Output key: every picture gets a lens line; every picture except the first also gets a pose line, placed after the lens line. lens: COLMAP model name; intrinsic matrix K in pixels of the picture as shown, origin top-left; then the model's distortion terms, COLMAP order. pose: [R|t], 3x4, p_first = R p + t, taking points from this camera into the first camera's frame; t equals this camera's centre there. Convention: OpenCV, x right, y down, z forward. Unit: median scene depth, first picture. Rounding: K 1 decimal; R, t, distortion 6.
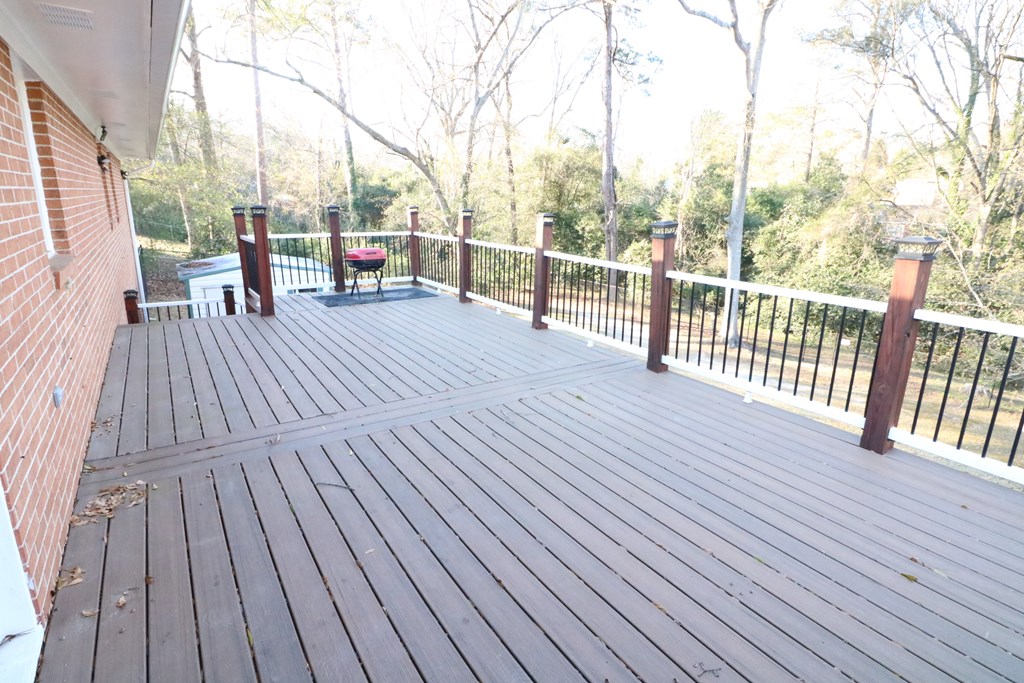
lens RADIAL K [[526.1, 0, 521.8], [0, 526.1, 336.1], [0, 0, 1]] dist [-0.000464, -0.010719]
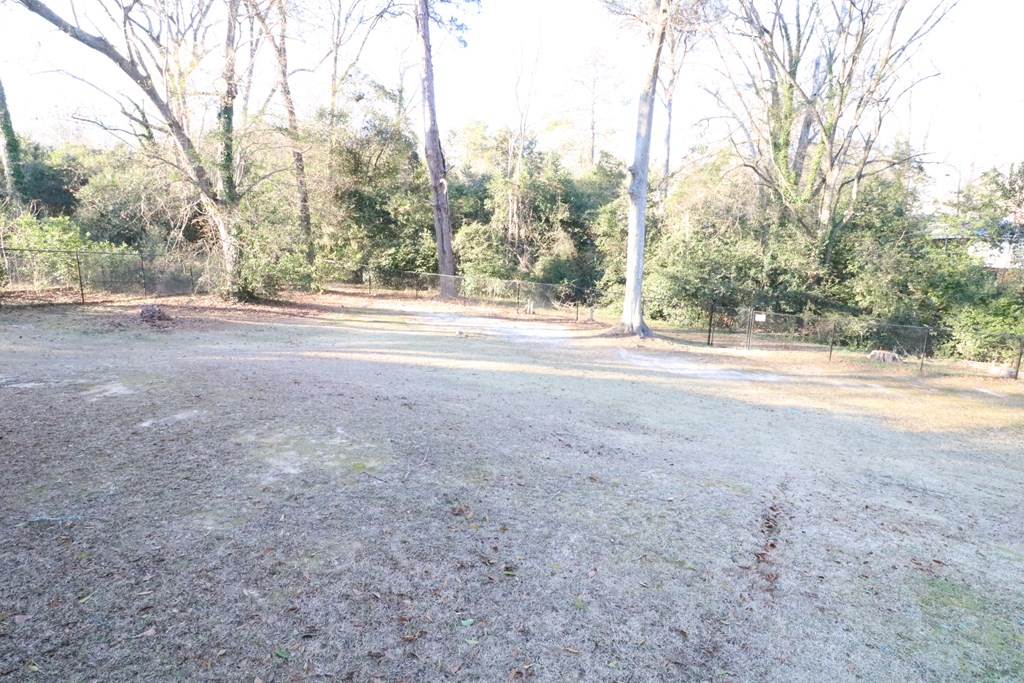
lens RADIAL K [[526.1, 0, 520.3], [0, 526.1, 334.7], [0, 0, 1]] dist [-0.000464, -0.010719]
pose [[0.905199, -0.089415, 0.415475, -0.058863], [0.102301, 0.994714, -0.008812, 0.003889], [-0.412491, 0.050480, 0.909562, 0.251426]]
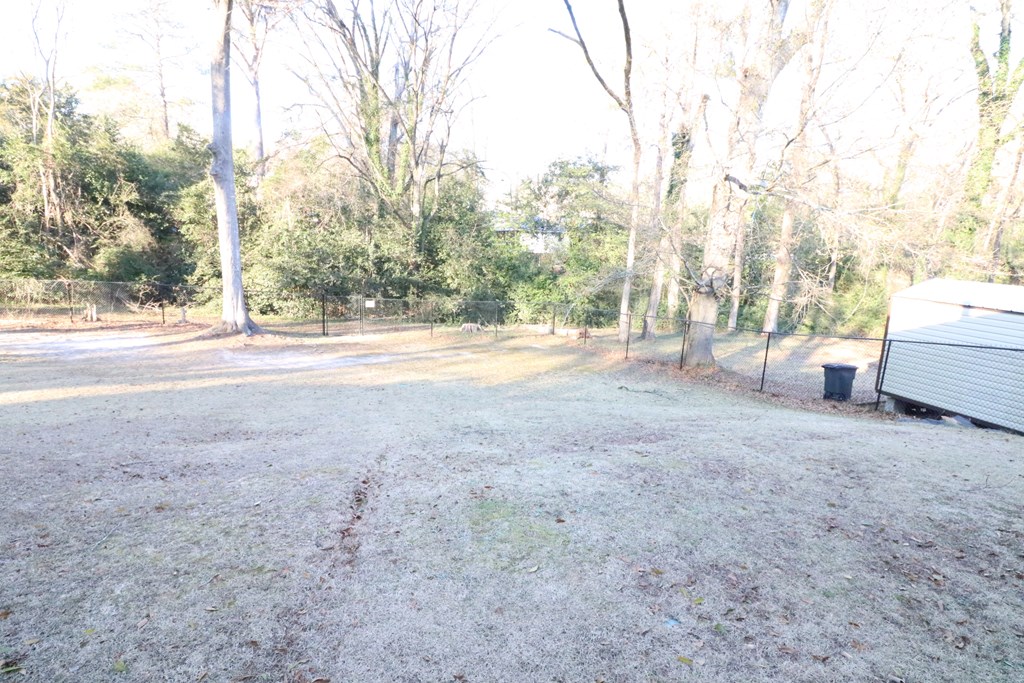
lens RADIAL K [[526.1, 0, 520.2], [0, 526.1, 333.1], [0, 0, 1]] dist [-0.000464, -0.010719]
pose [[0.422699, -0.178422, 0.888533, -0.051930], [0.183859, 0.976923, 0.108705, 0.005945], [-0.887424, 0.117416, 0.445750, 0.245886]]
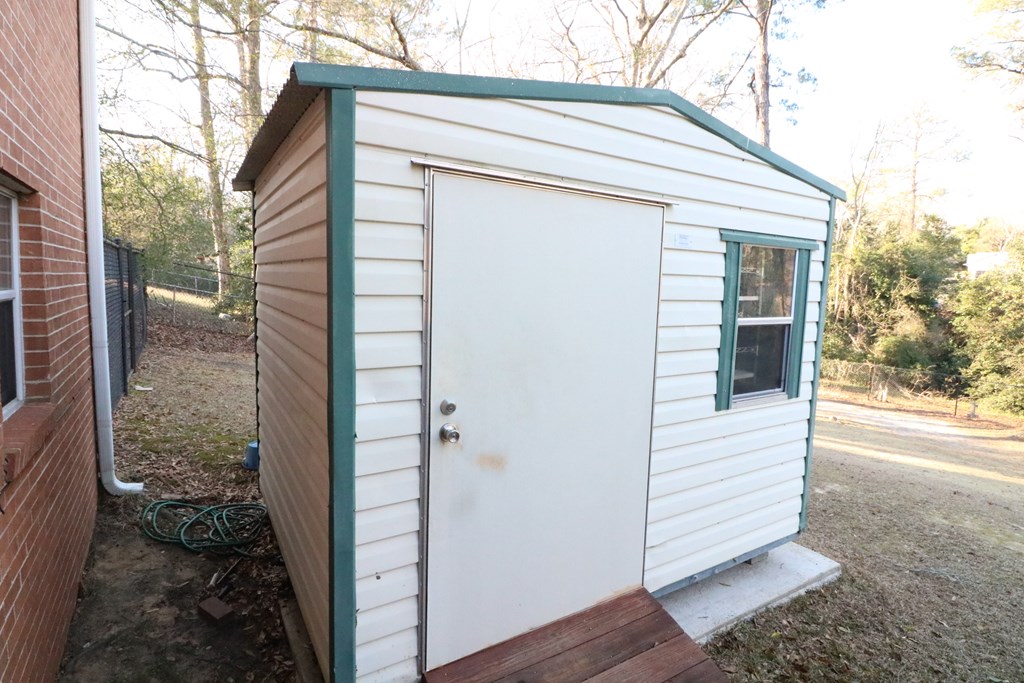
lens RADIAL K [[526.1, 0, 515.8], [0, 526.1, 331.8], [0, 0, 1]] dist [-0.000464, -0.010719]
pose [[0.999643, 0.002020, -0.026638, -0.166572], [-0.006413, 0.986128, -0.165864, -0.004292], [0.025933, 0.165975, 0.985789, 0.246935]]
